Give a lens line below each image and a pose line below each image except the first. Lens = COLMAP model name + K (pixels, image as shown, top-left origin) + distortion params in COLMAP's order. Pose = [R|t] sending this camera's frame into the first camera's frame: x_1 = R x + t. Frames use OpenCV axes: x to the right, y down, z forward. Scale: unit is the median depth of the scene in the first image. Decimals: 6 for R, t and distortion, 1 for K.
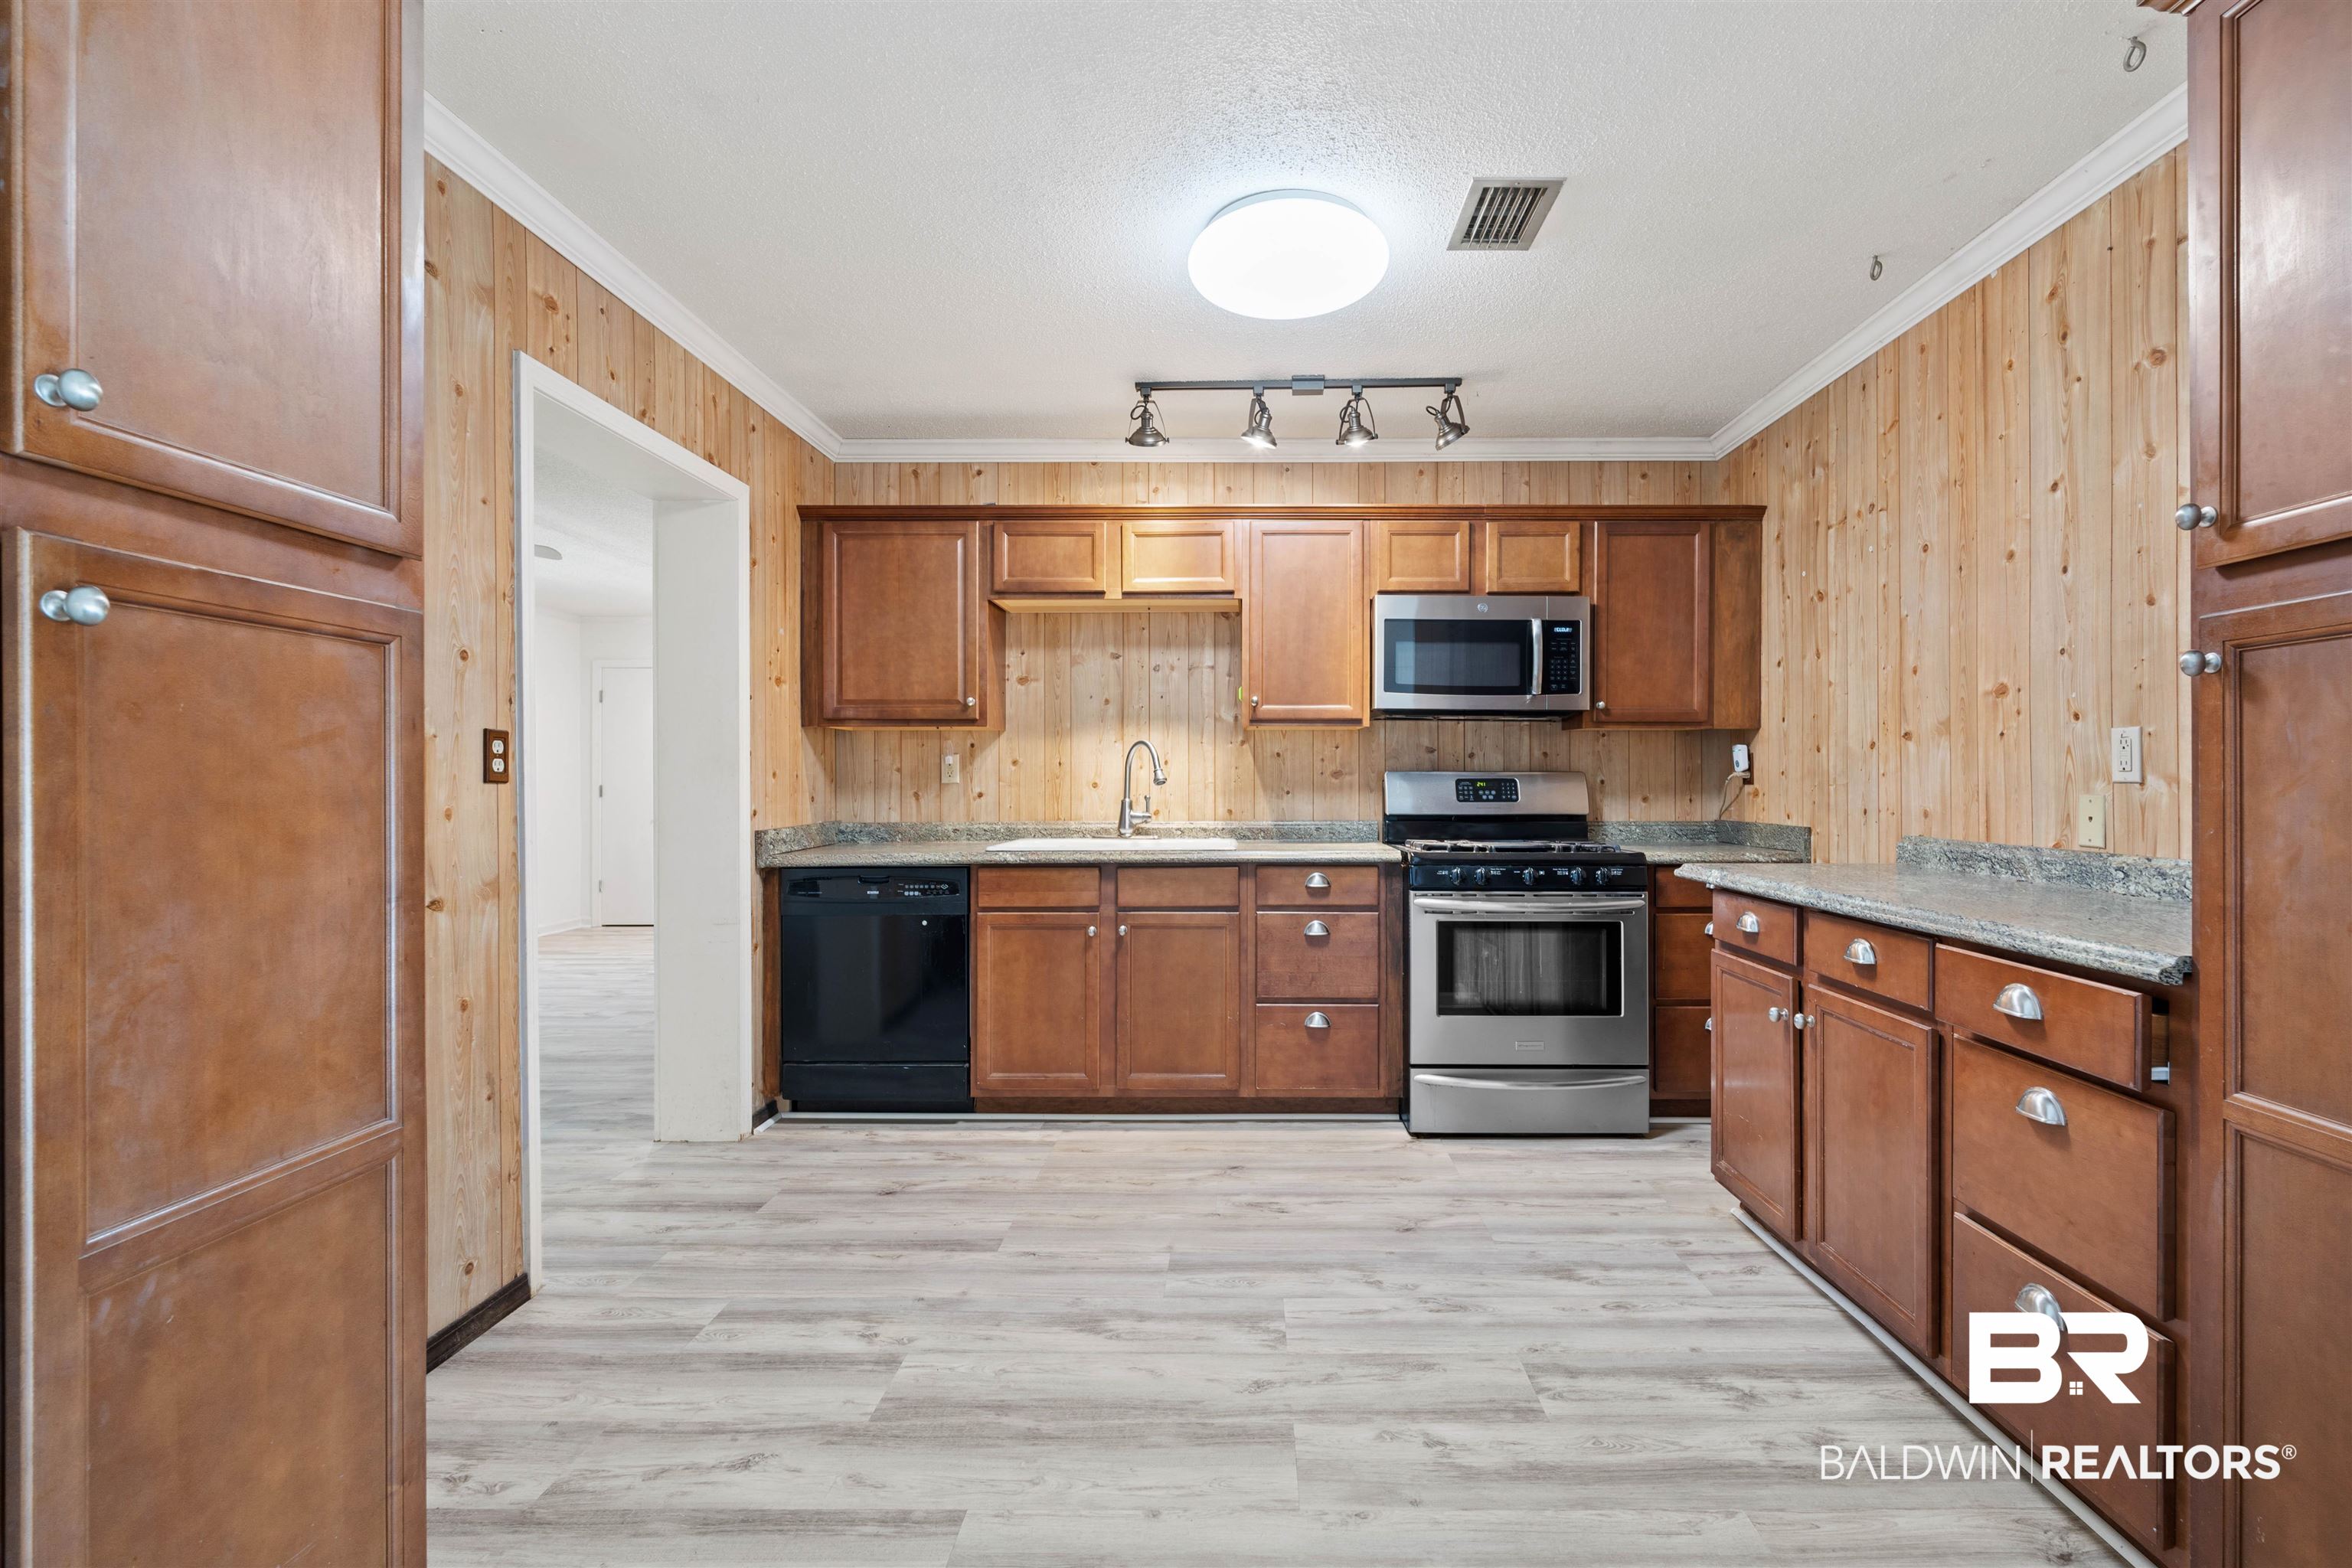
lens RADIAL K [[1069.9, 0, 1201.5], [0, 1069.9, 779.9], [0, 0, 1]] dist [0.000987, -0.000956]
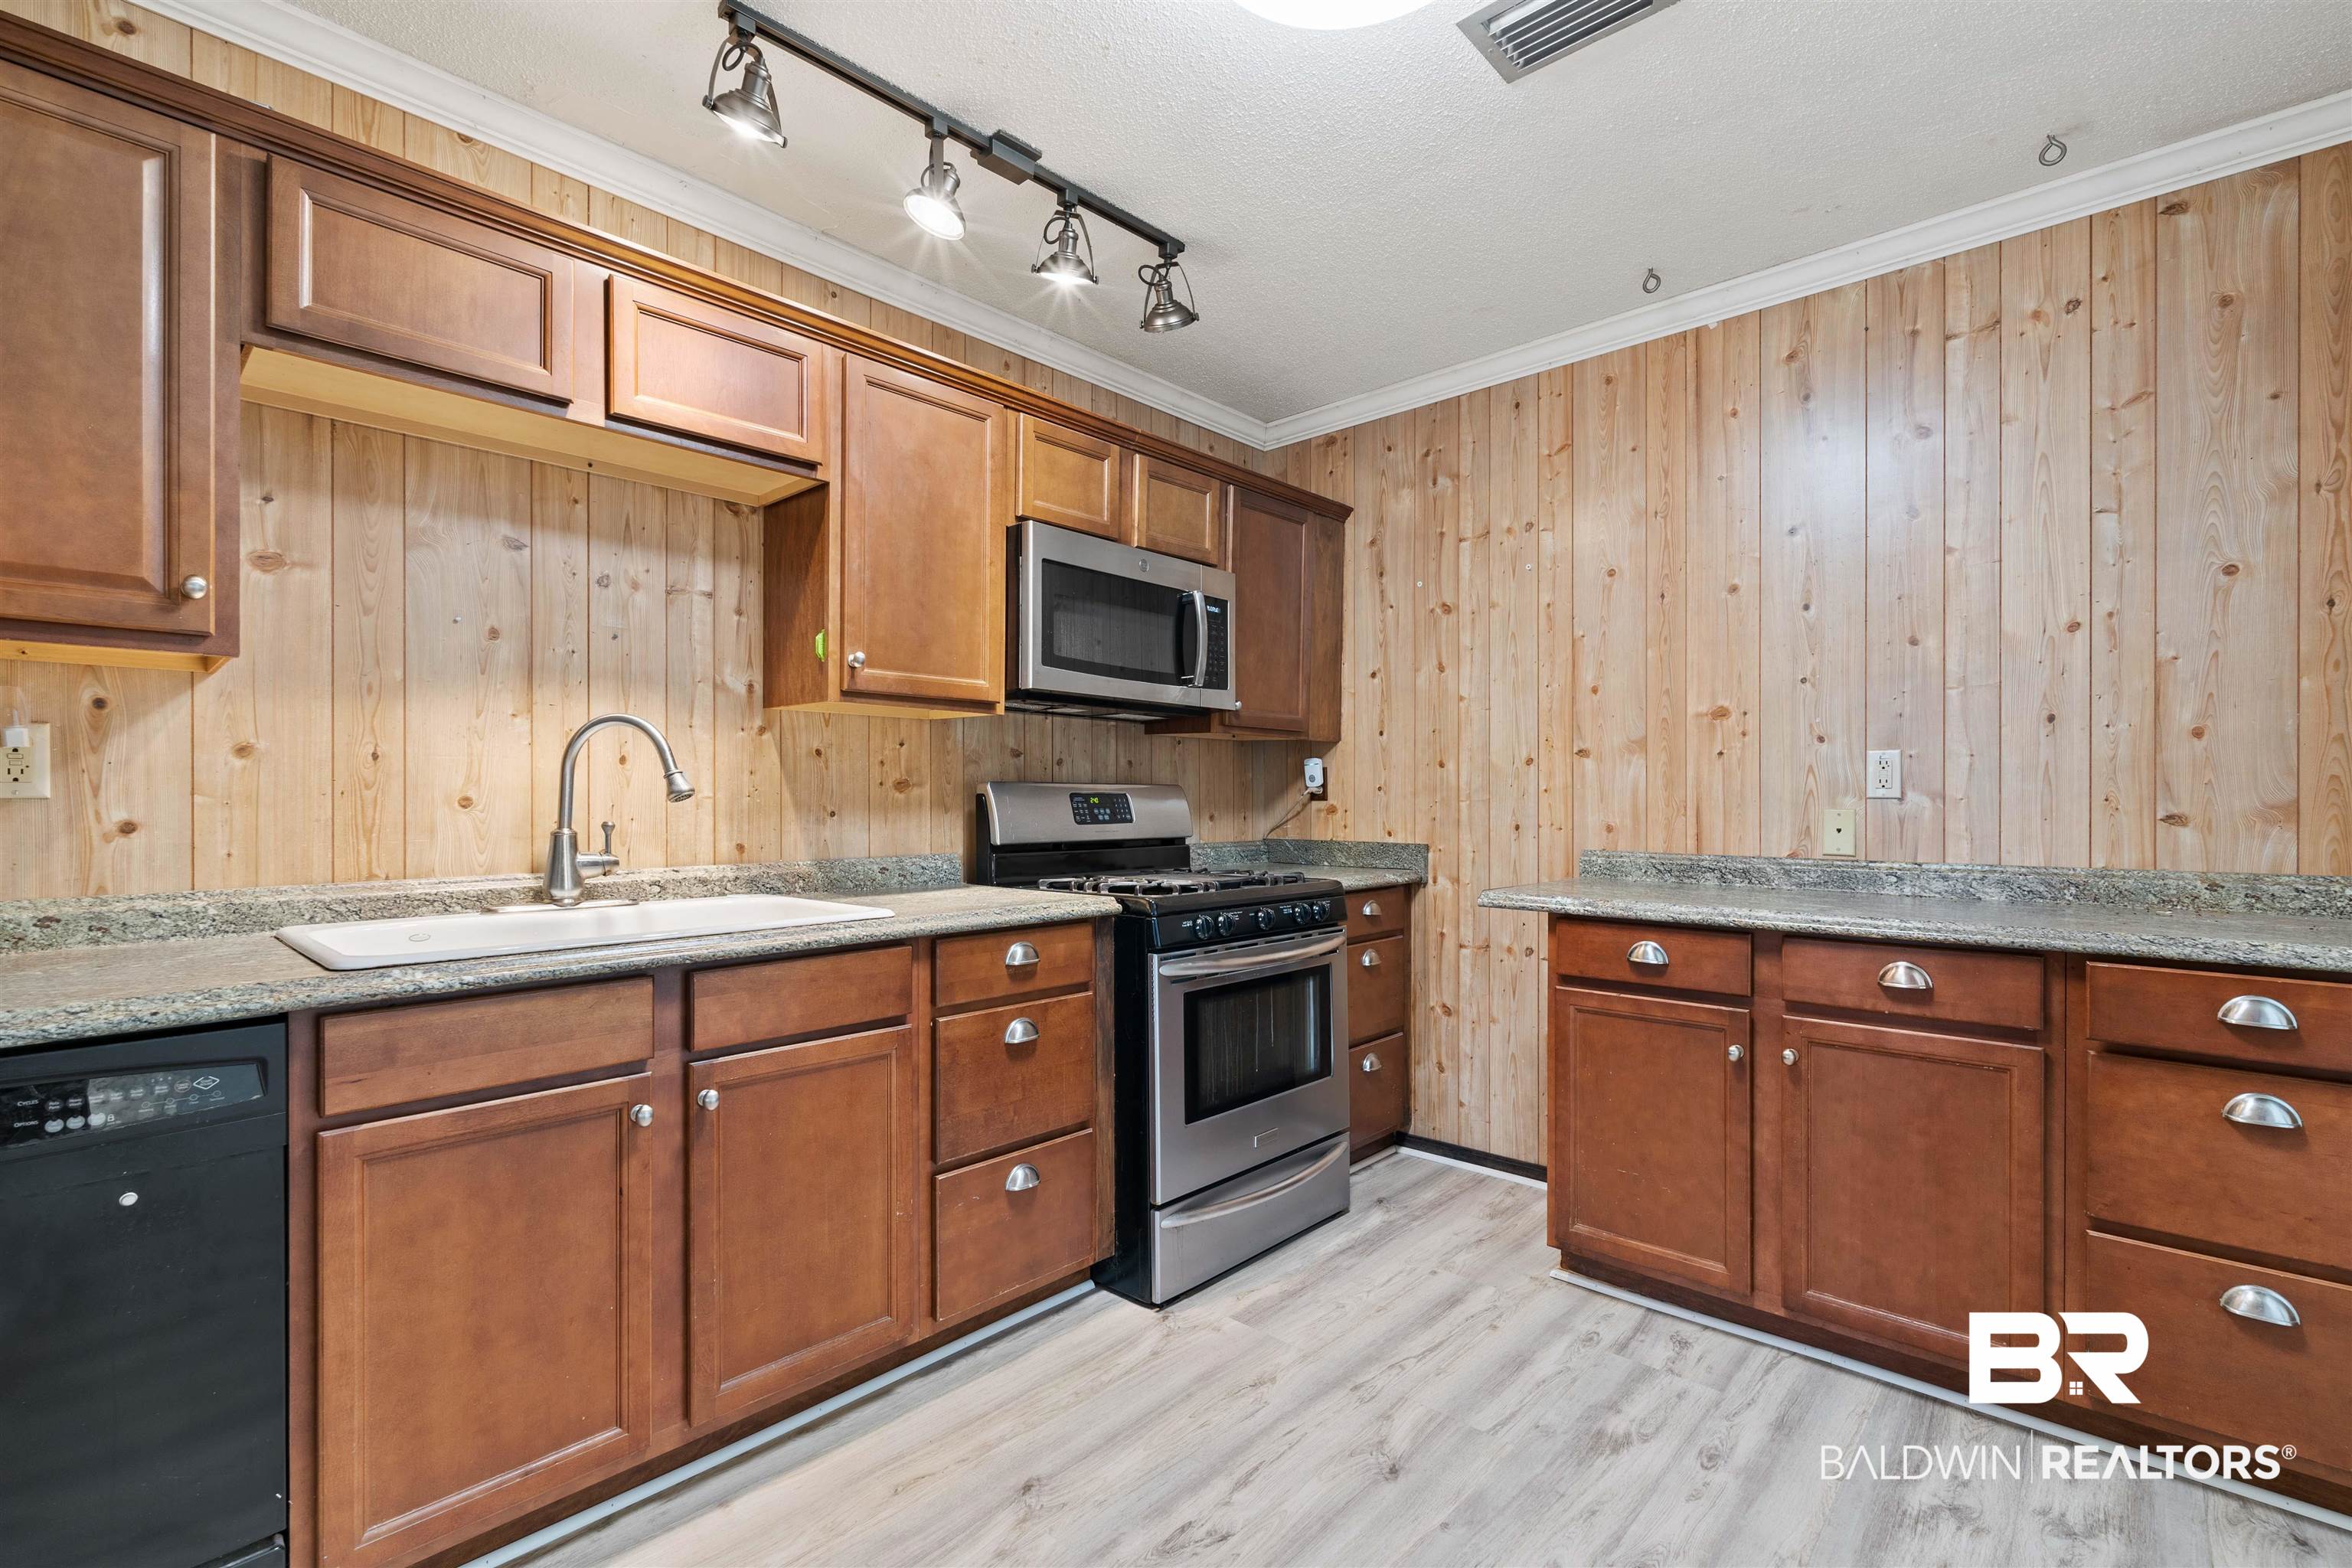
lens RADIAL K [[1069.9, 0, 1177.1], [0, 1069.9, 796.2], [0, 0, 1]] dist [0.000987, -0.000956]
pose [[0.643707, 0.002682, 0.765268, -0.312885], [-0.002195, 0.999996, -0.001658, 0.002529], [-0.765269, -0.000613, 0.643710, 0.525134]]
